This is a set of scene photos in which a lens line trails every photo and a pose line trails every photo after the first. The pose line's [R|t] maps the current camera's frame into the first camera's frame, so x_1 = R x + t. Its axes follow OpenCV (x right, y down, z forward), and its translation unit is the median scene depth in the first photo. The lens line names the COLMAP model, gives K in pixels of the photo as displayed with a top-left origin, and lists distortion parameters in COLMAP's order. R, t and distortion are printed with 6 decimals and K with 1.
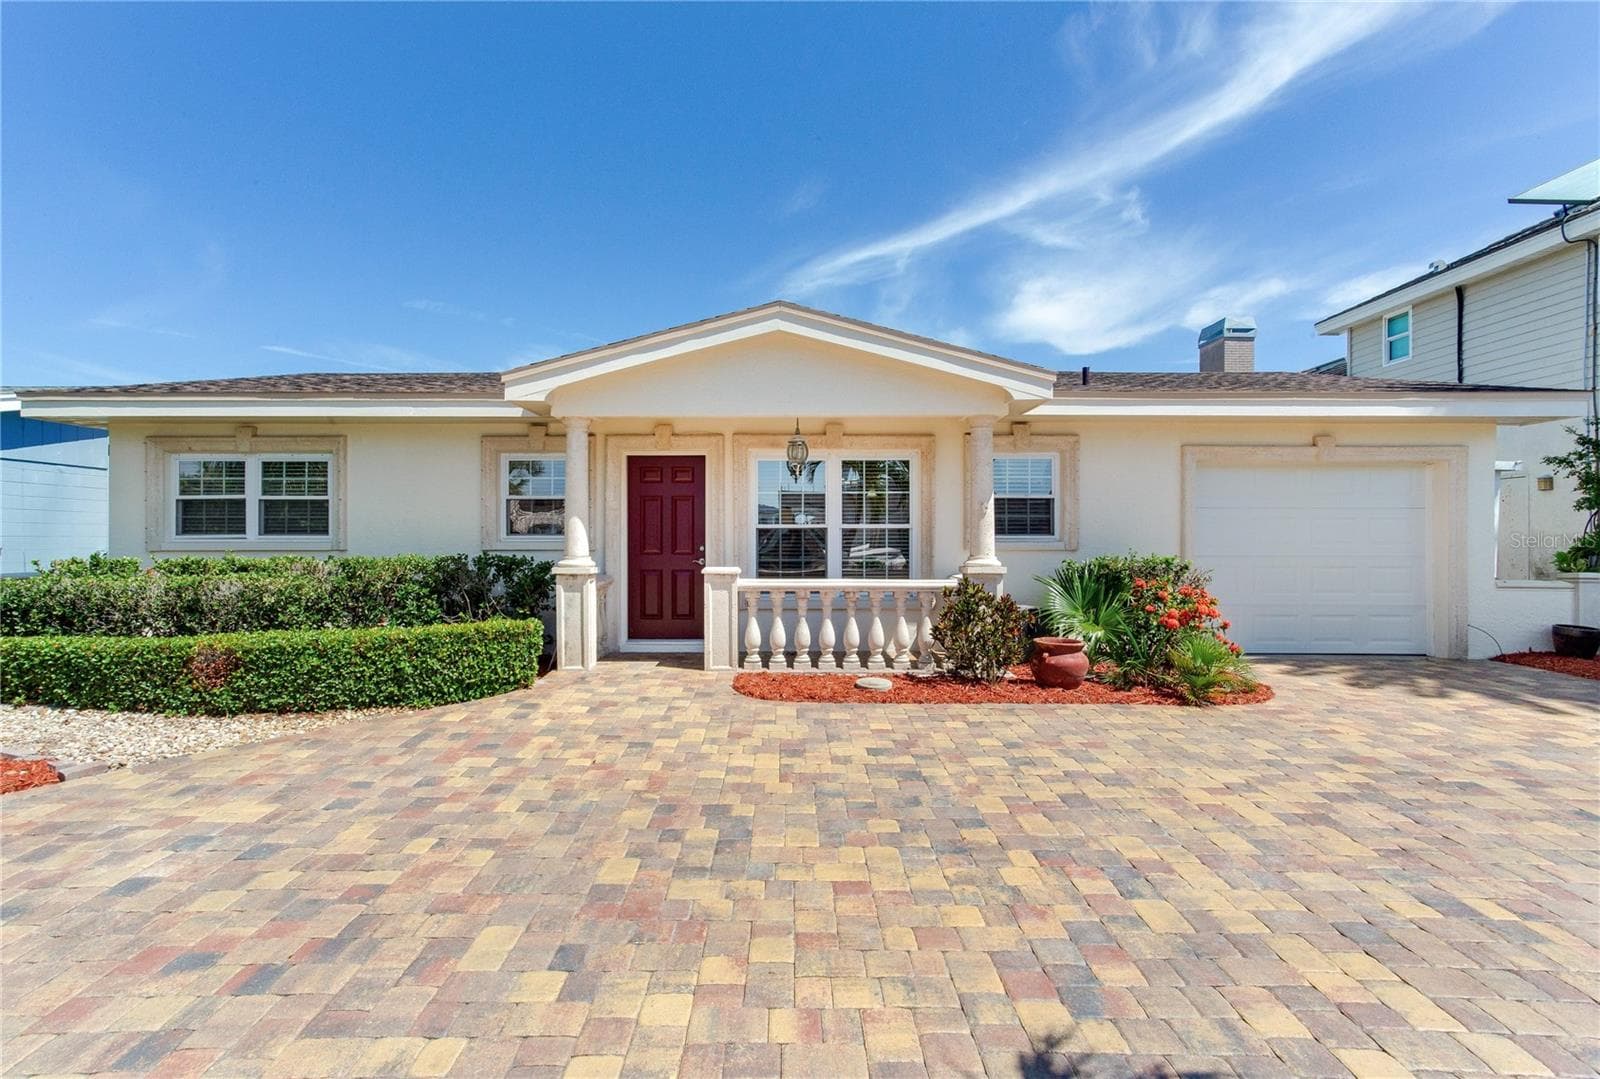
lens RADIAL K [[744.2, 0, 800.0], [0, 744.2, 539.5], [0, 0, 1]] dist [-0.020917, 0.017870]
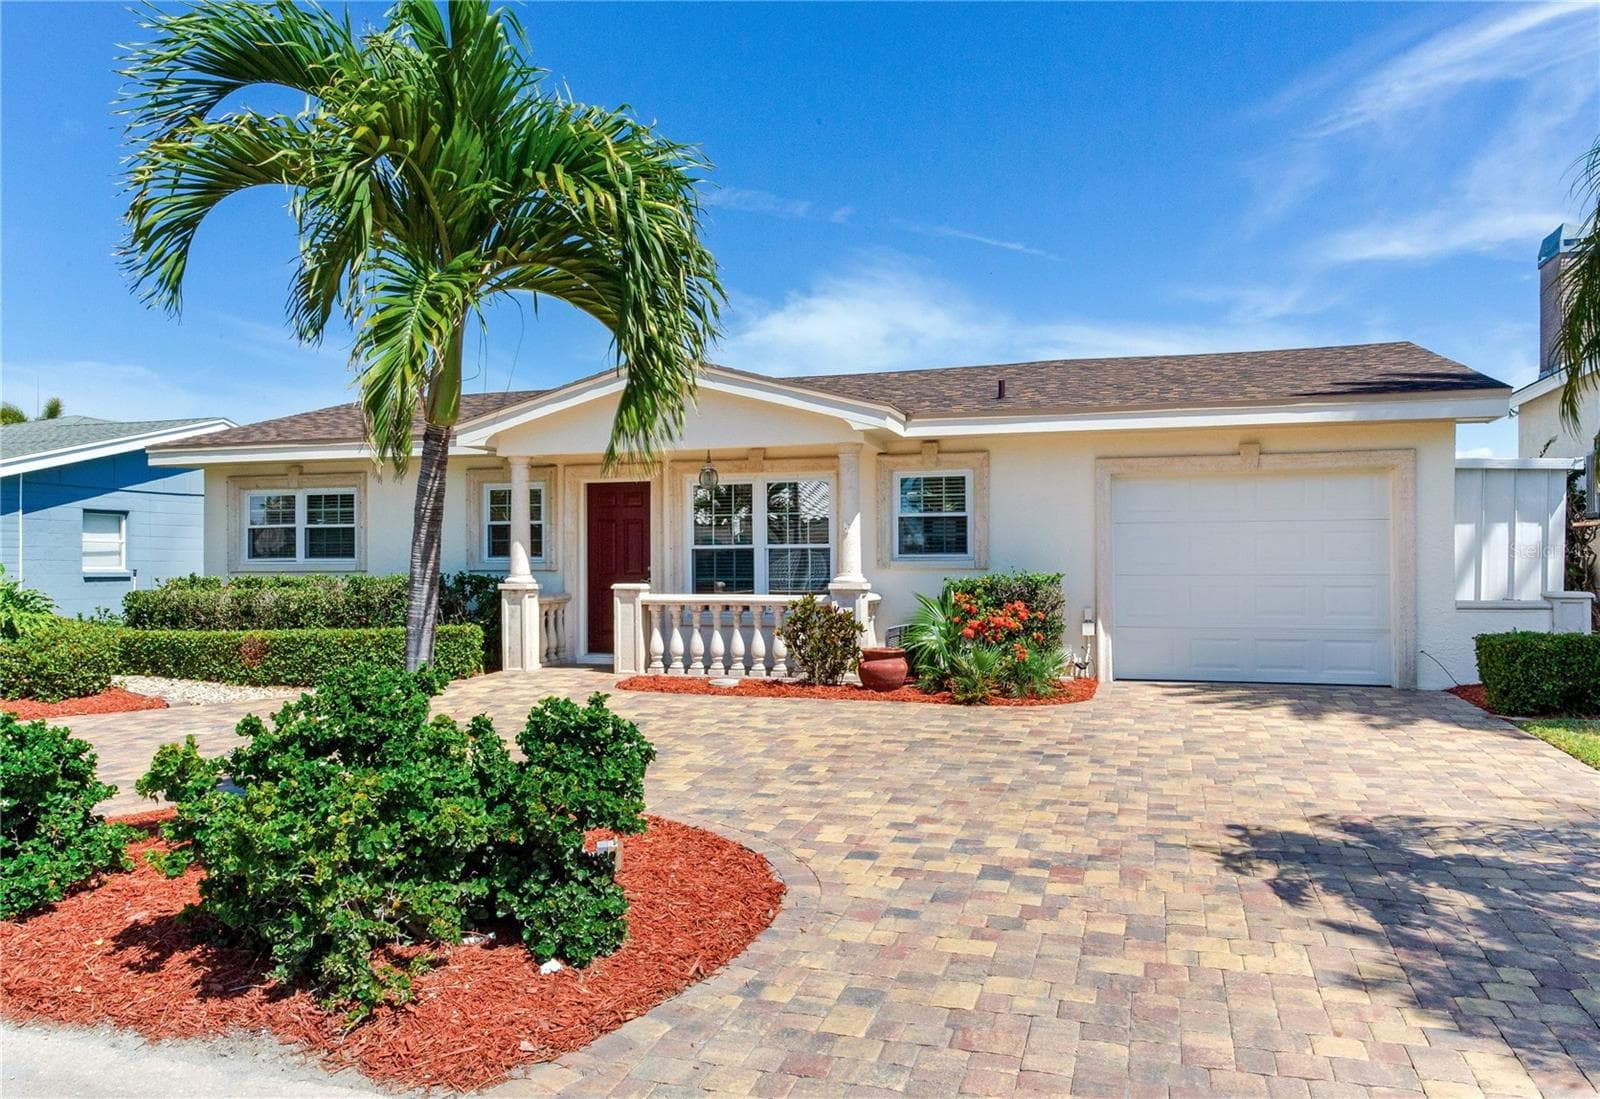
lens RADIAL K [[1250.0, 0, 800.0], [0, 1250.0, 549.5], [0, 0, 1]] dist [-0.000538, 0.003146]
pose [[0.946563, -0.008197, -0.322414, 0.676905], [0.003451, 0.999877, -0.015289, 0.013644], [0.322500, 0.013359, 0.946475, -0.647493]]
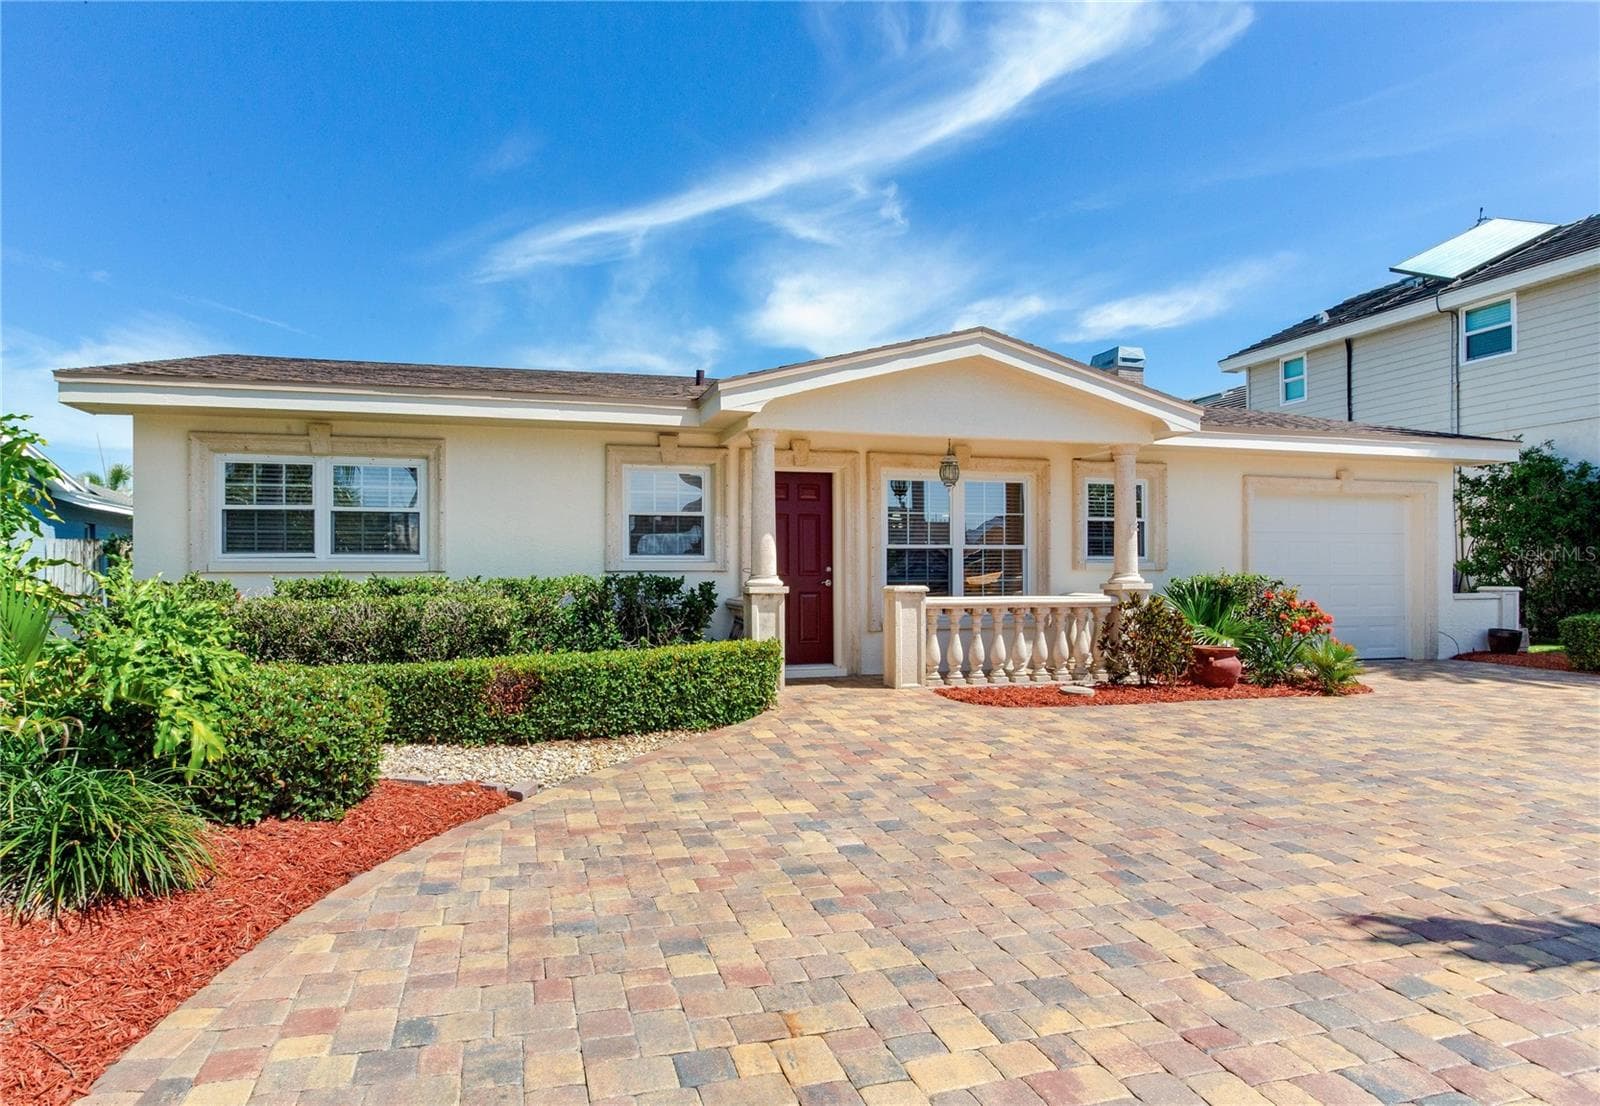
lens RADIAL K [[916.3, 0, 730.7], [0, 916.3, 567.6], [0, 0, 1]] dist [-0.018924, 0.002451]
pose [[0.964900, -0.000664, 0.262618, -0.588312], [0.003729, 0.999931, -0.011173, 0.023600], [-0.262592, 0.011760, 0.964835, -0.113760]]
